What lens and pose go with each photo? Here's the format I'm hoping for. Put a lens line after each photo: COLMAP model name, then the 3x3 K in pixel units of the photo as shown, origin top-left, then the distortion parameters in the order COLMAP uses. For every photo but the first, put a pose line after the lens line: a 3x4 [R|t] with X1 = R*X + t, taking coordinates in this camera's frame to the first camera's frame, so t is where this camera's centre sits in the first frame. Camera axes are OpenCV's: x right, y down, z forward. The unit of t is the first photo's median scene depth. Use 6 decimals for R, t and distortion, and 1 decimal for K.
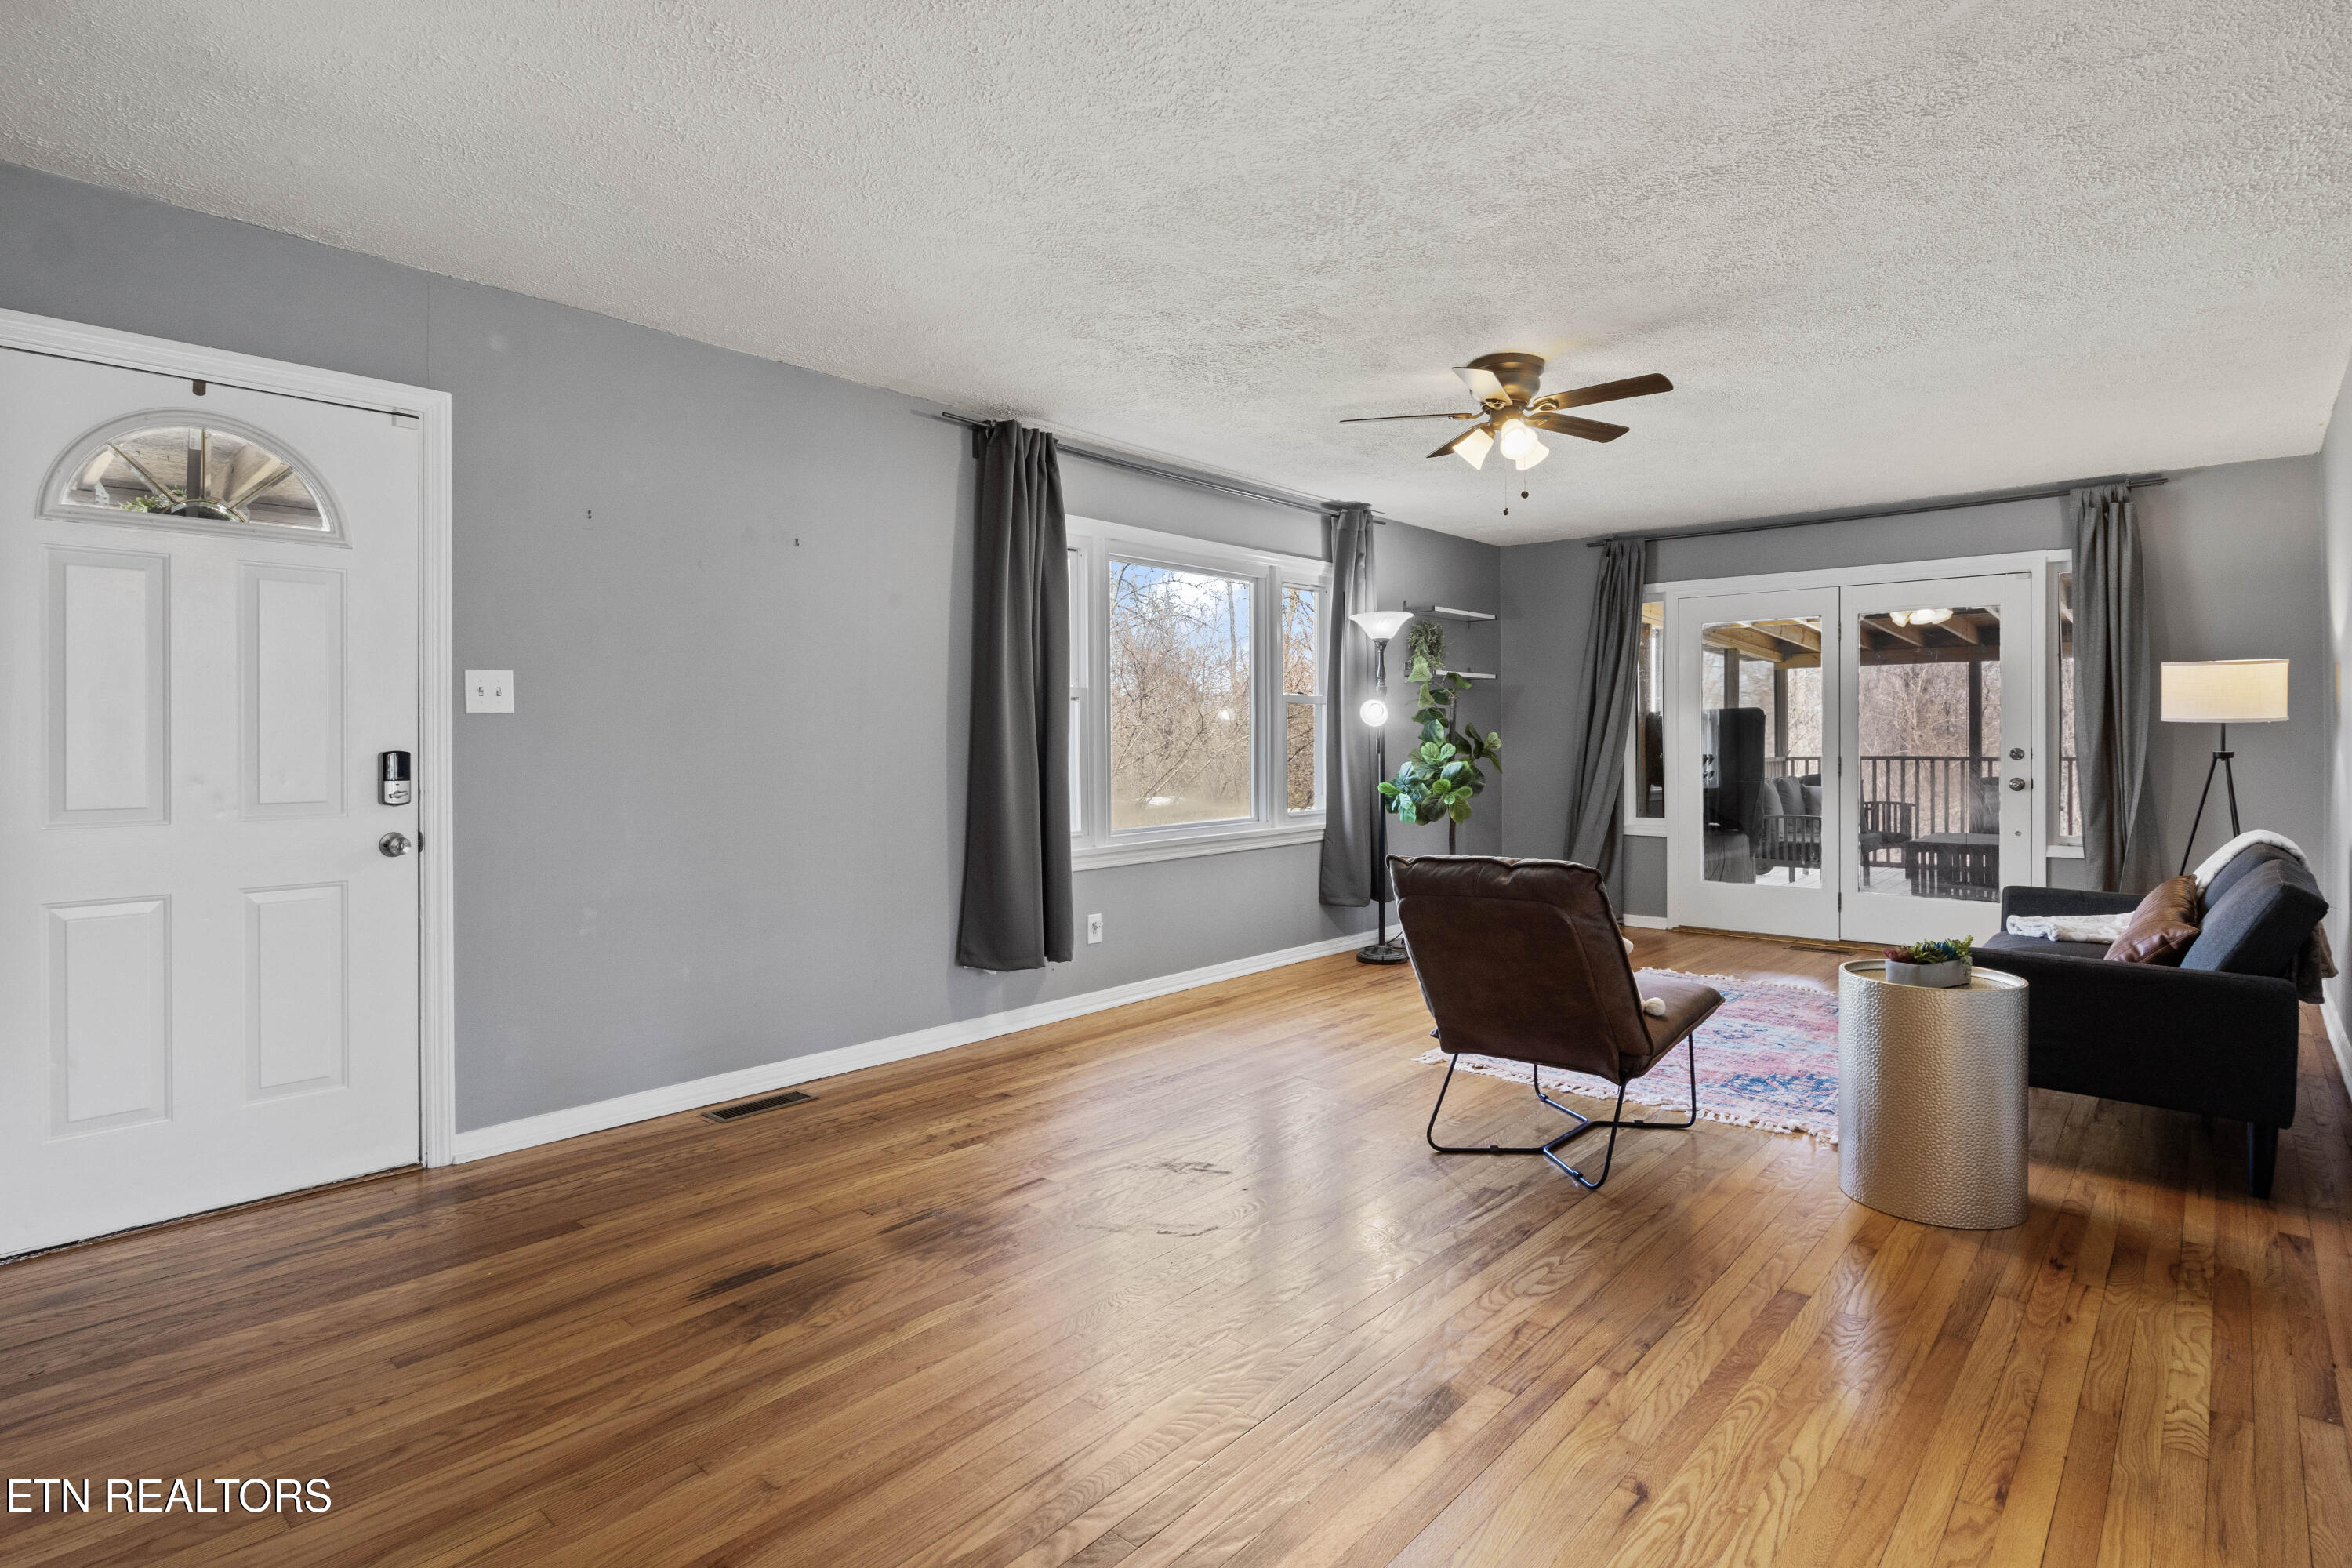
lens RADIAL K [[1184.5, 0, 1182.3], [0, 1184.5, 741.3], [0, 0, 1]] dist [-0.011064, -0.000292]
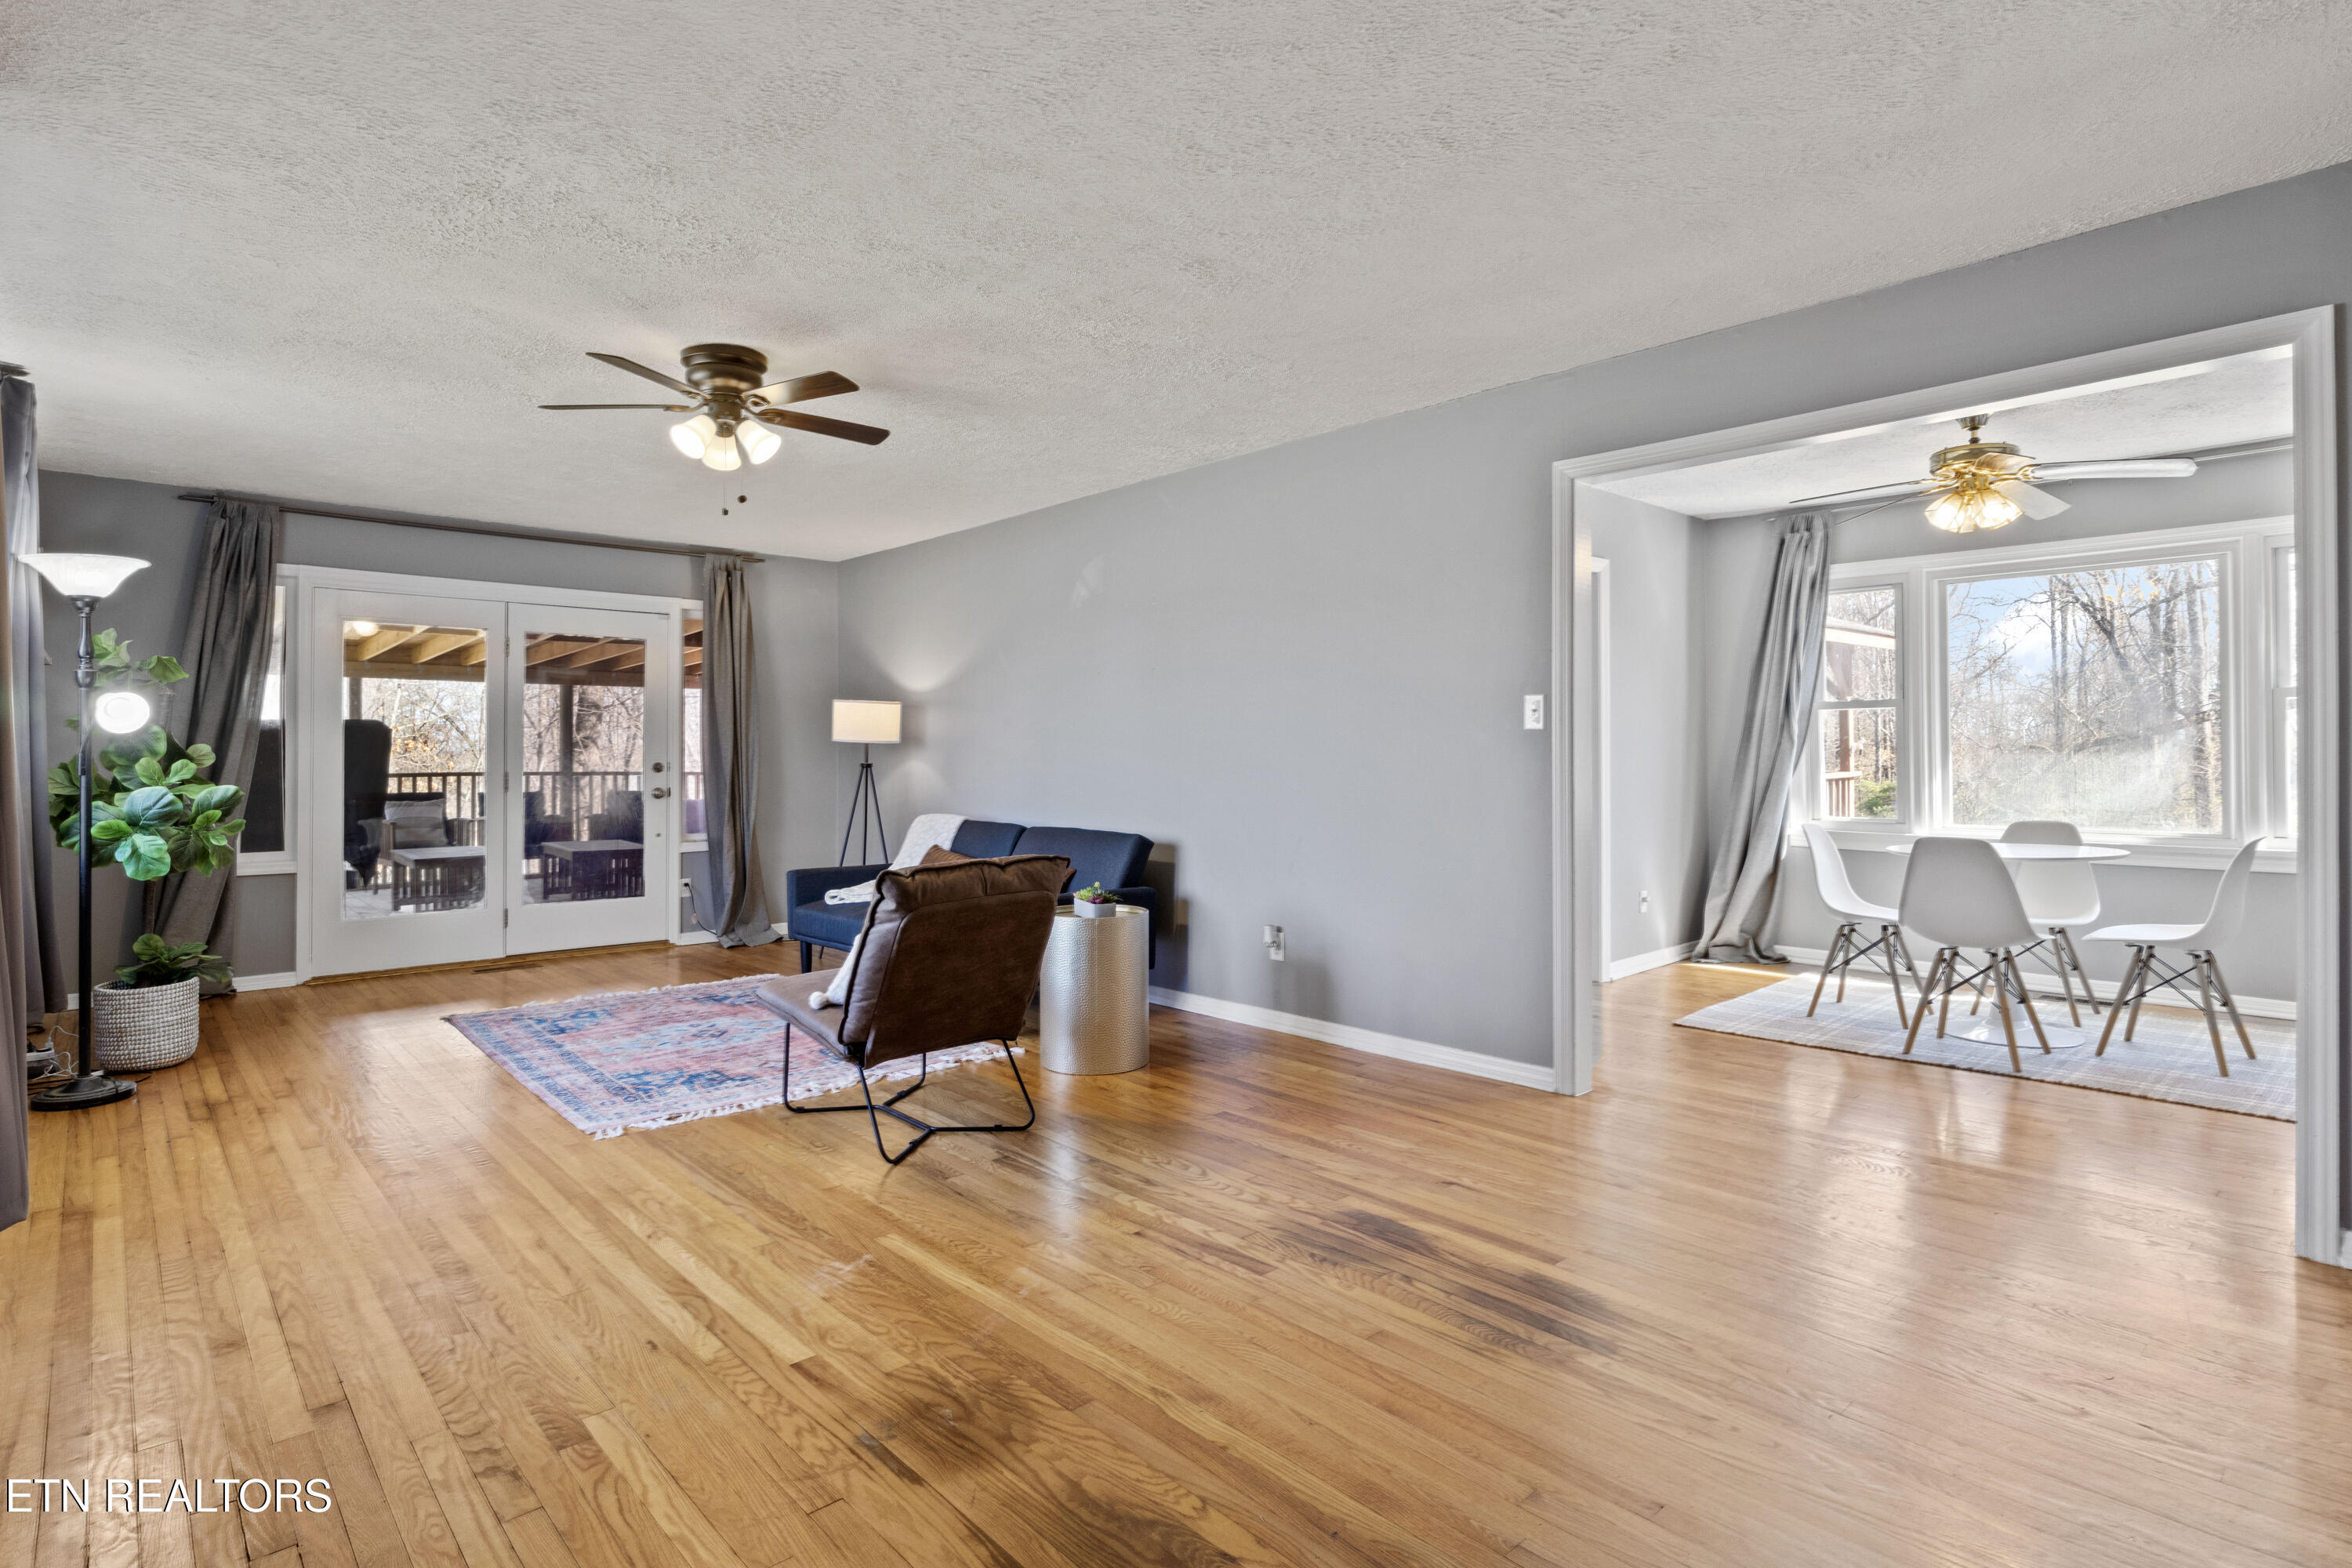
lens RADIAL K [[1184.5, 0, 1190.6], [0, 1184.5, 743.8], [0, 0, 1]] dist [-0.011064, -0.000292]
pose [[0.106560, 0.012169, 0.994232, -0.436936], [0.002362, 0.999919, -0.012491, 0.002863], [-0.994304, 0.003679, 0.106522, 0.373215]]
